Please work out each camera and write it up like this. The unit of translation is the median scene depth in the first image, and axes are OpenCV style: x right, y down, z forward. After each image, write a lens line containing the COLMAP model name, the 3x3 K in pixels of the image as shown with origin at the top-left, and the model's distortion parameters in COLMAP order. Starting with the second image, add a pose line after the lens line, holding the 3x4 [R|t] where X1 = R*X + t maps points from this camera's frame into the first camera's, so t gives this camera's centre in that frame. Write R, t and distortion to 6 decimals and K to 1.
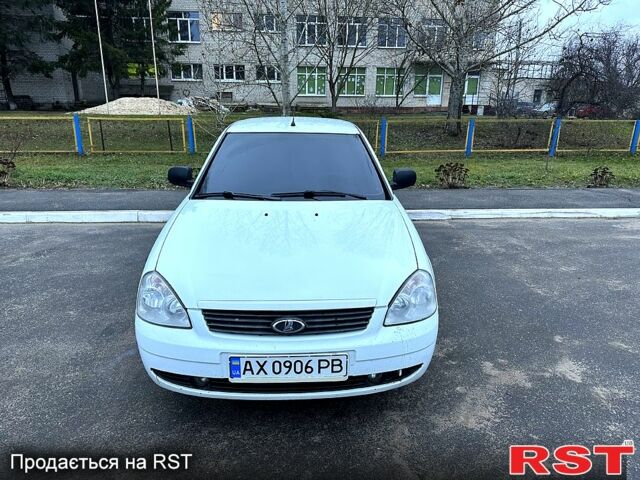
lens RADIAL K [[454.8, 0, 317.0], [0, 454.8, 233.5], [0, 0, 1]] dist [0.018734, -0.006367]
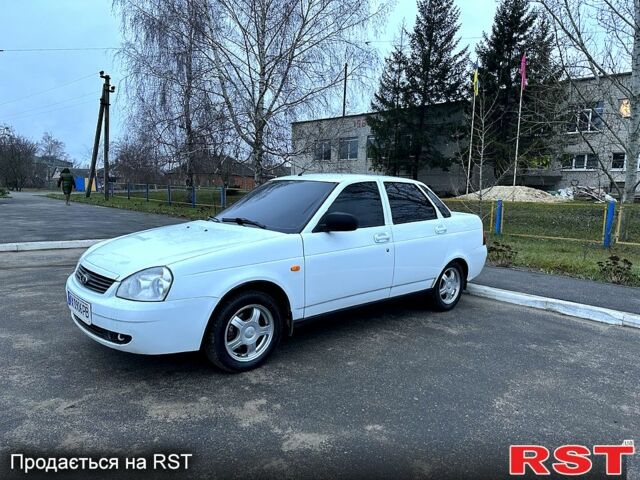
lens RADIAL K [[424.6, 0, 292.4], [0, 424.6, 241.5], [0, 0, 1]] dist [0.017154, -0.000680]
pose [[0.641733, 0.112332, -0.758657, 0.958255], [-0.235042, 0.970421, -0.055129, -0.002876], [0.730024, 0.213694, 0.649154, 0.364657]]
